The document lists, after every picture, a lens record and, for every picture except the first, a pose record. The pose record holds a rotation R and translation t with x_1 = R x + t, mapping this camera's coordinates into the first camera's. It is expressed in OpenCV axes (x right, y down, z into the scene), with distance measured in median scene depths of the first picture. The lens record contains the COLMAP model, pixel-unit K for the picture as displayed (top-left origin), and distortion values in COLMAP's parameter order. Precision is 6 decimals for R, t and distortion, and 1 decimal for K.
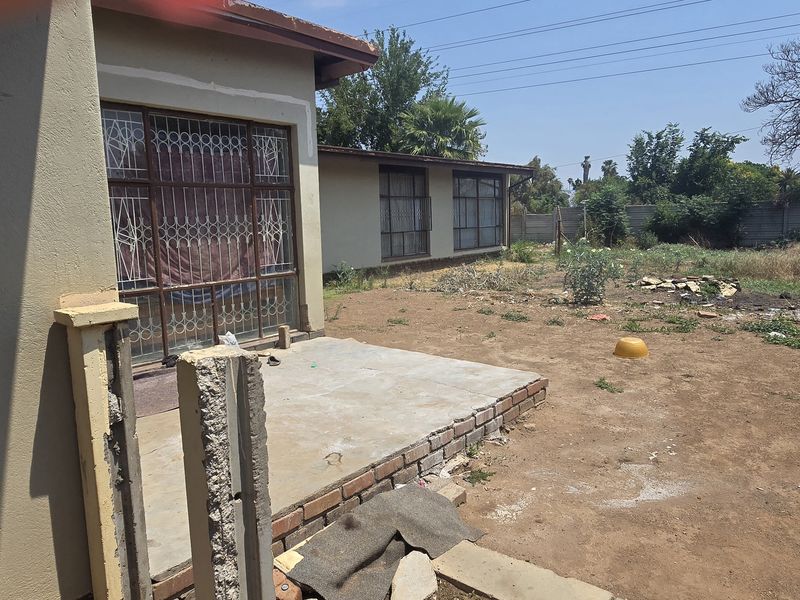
lens RADIAL K [[531.6, 0, 408.3], [0, 531.6, 300.5], [0, 0, 1]] dist [0.002295, -0.000866]
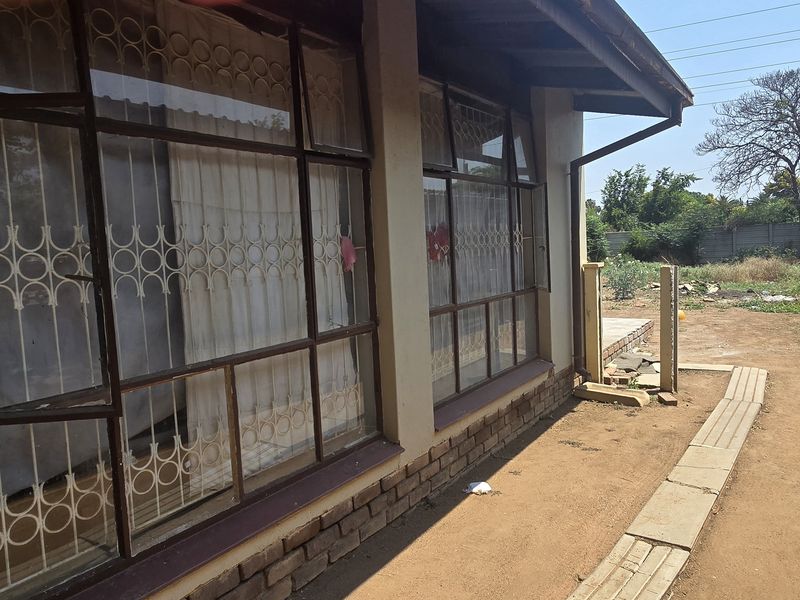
lens RADIAL K [[531.6, 0, 408.3], [0, 531.6, 300.5], [0, 0, 1]] dist [0.002295, -0.000866]
pose [[0.996425, -0.028235, 0.079625, -0.133003], [0.032713, 0.997922, -0.055518, 0.026028], [-0.077892, 0.057924, 0.995278, -0.145545]]
